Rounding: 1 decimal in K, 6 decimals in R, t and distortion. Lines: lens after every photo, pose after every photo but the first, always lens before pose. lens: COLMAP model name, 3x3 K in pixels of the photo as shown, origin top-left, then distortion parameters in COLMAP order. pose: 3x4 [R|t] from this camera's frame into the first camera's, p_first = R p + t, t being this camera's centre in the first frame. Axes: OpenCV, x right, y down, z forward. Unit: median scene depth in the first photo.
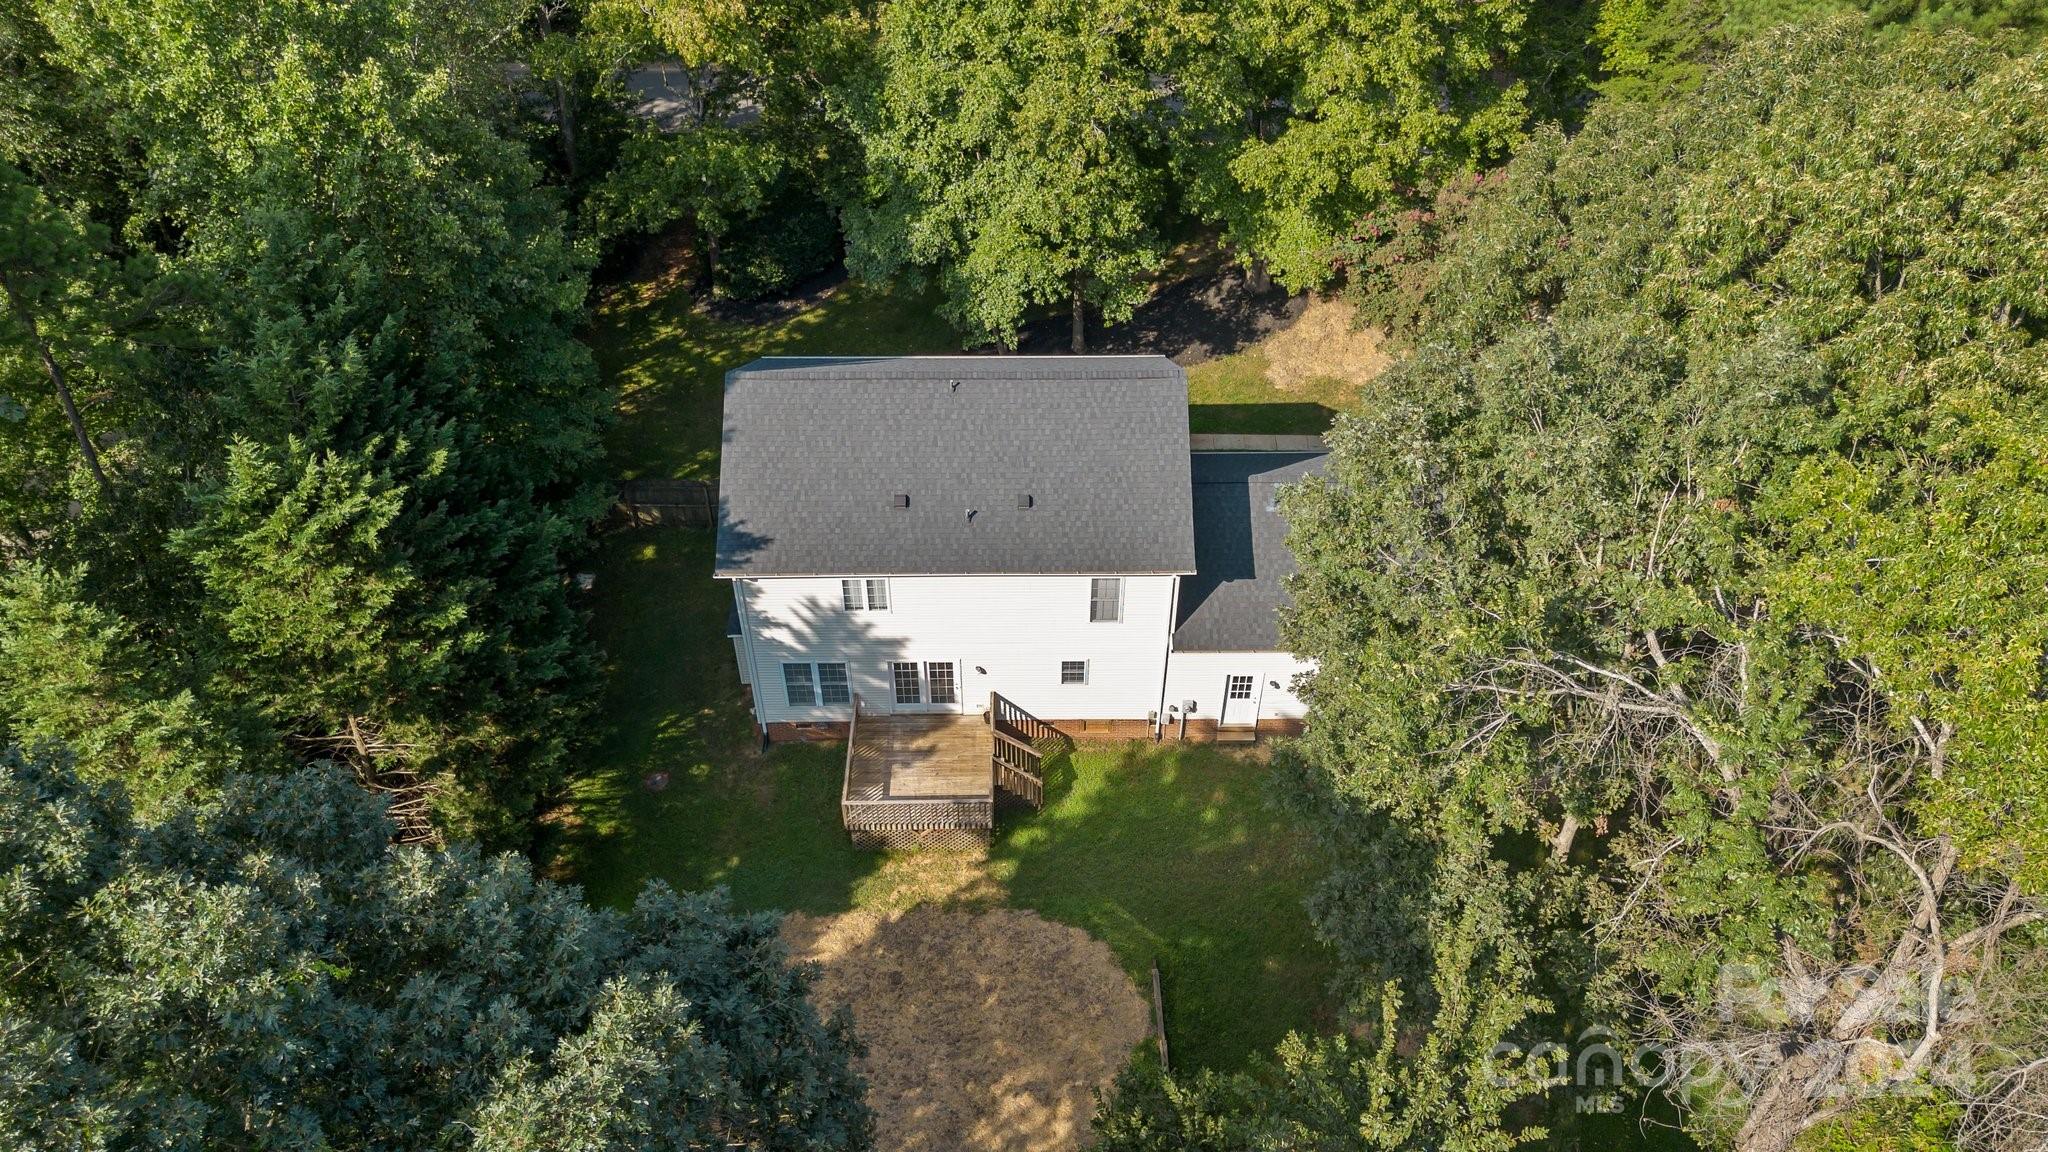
lens RADIAL K [[1448.0, 0, 1023.5], [0, 1448.0, 578.1], [0, 0, 1]] dist [-0.000063, -0.000177]
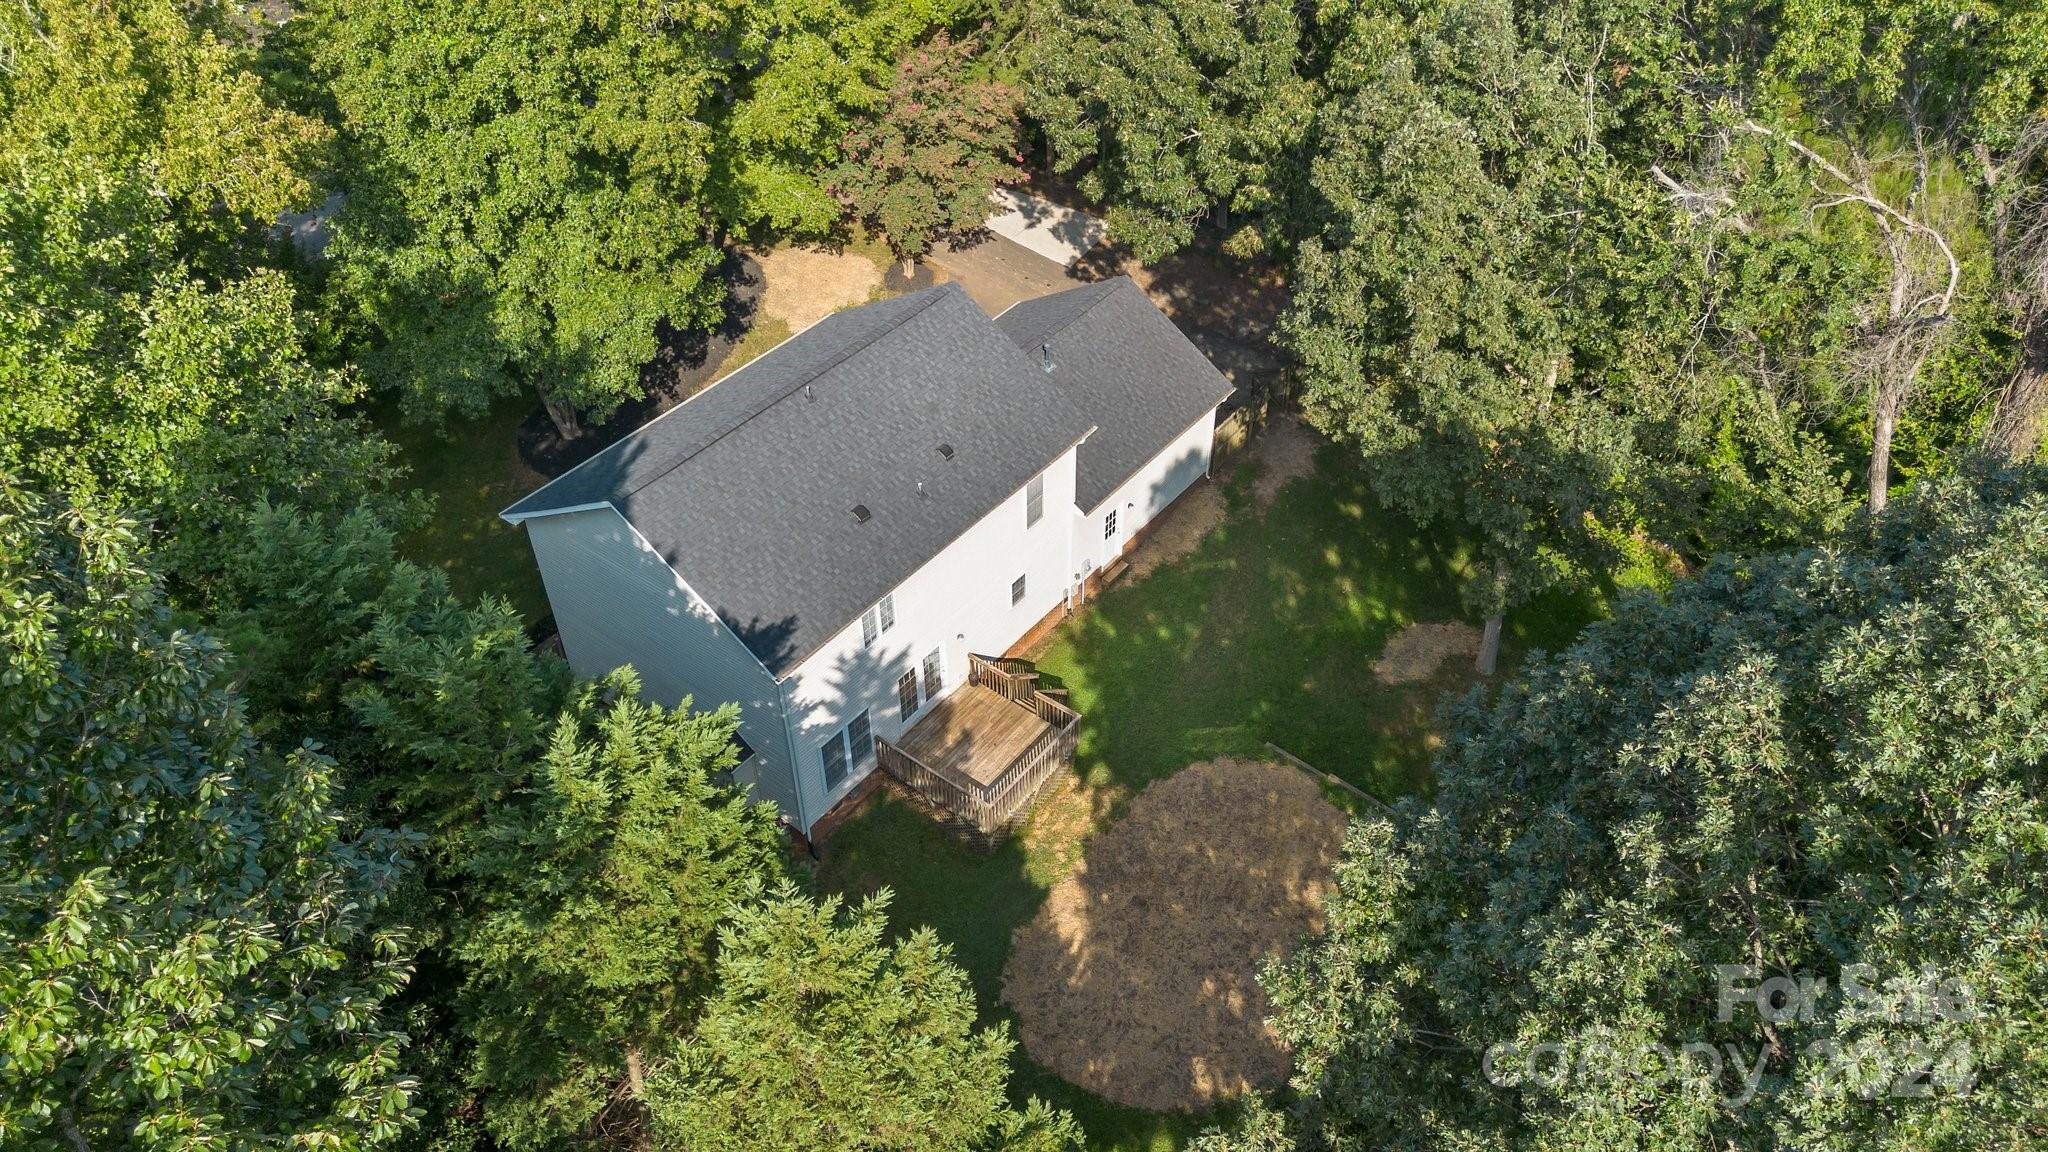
lens RADIAL K [[1448.0, 0, 1023.4], [0, 1448.0, 574.0], [0, 0, 1]] dist [-0.000063, -0.000177]
pose [[0.609664, -0.515789, 0.601890, -0.593159], [0.526368, 0.831178, 0.179110, -0.130929], [-0.592661, 0.207619, 0.778234, 0.198890]]
